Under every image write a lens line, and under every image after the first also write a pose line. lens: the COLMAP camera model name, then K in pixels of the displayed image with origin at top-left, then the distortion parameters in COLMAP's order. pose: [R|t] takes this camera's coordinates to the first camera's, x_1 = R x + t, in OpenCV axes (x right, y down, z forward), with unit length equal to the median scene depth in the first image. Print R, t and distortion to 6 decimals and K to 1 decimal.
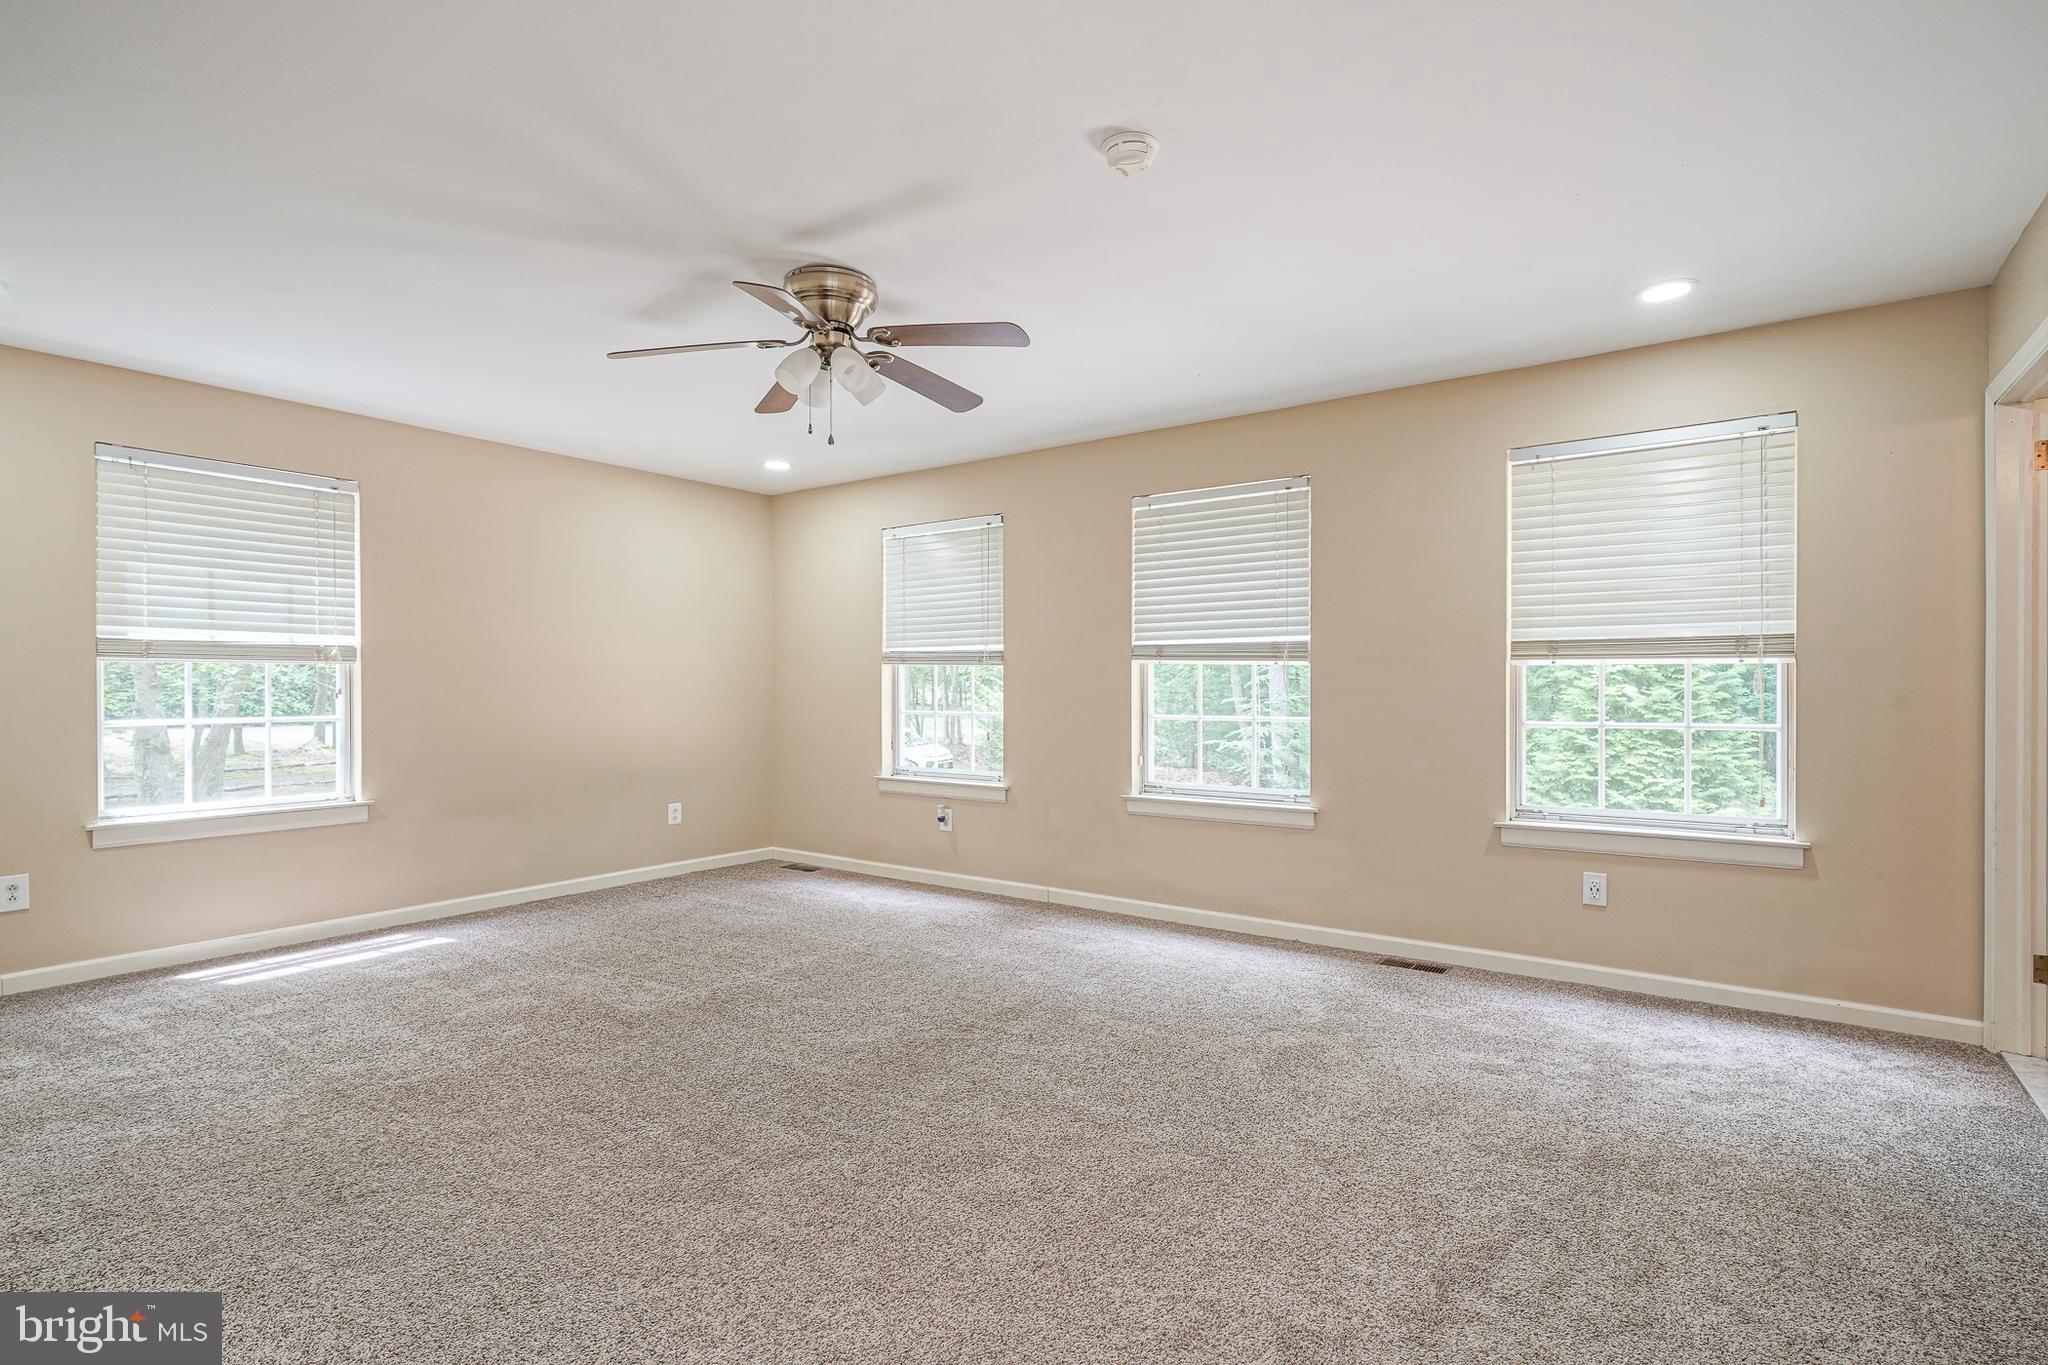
lens RADIAL K [[980.3, 0, 1014.1], [0, 980.3, 693.0], [0, 0, 1]] dist [0.000803, 0.002808]
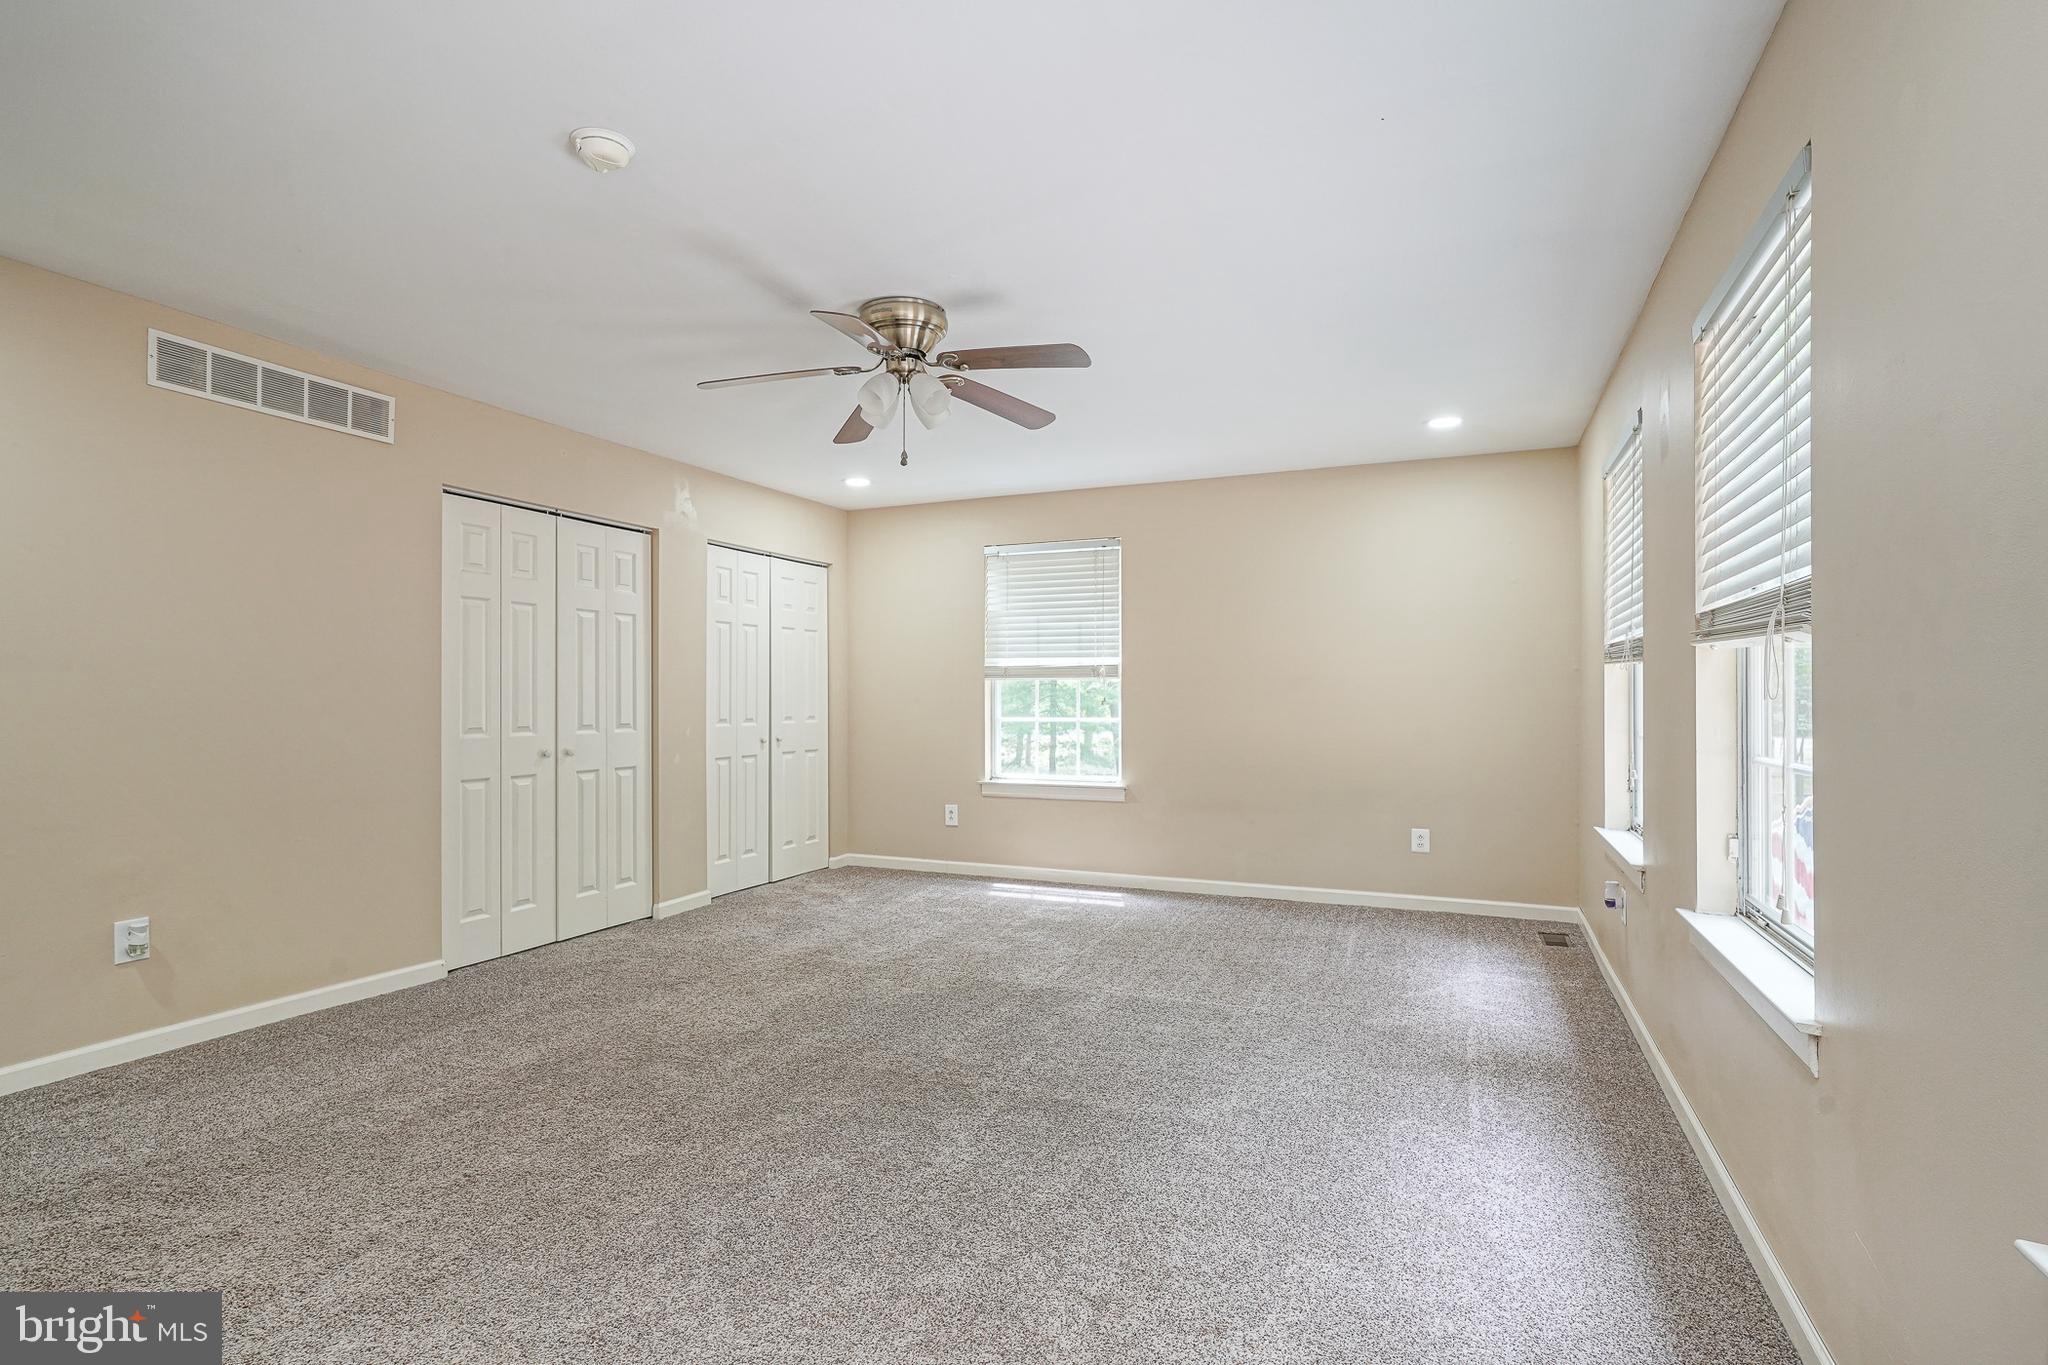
lens RADIAL K [[980.3, 0, 1017.5], [0, 980.3, 686.5], [0, 0, 1]] dist [0.000803, 0.002808]
pose [[0.229667, -0.009770, -0.973220, 0.574394], [-0.008387, 0.999893, -0.012018, -0.002764], [0.973233, 0.010923, 0.229561, 0.587070]]
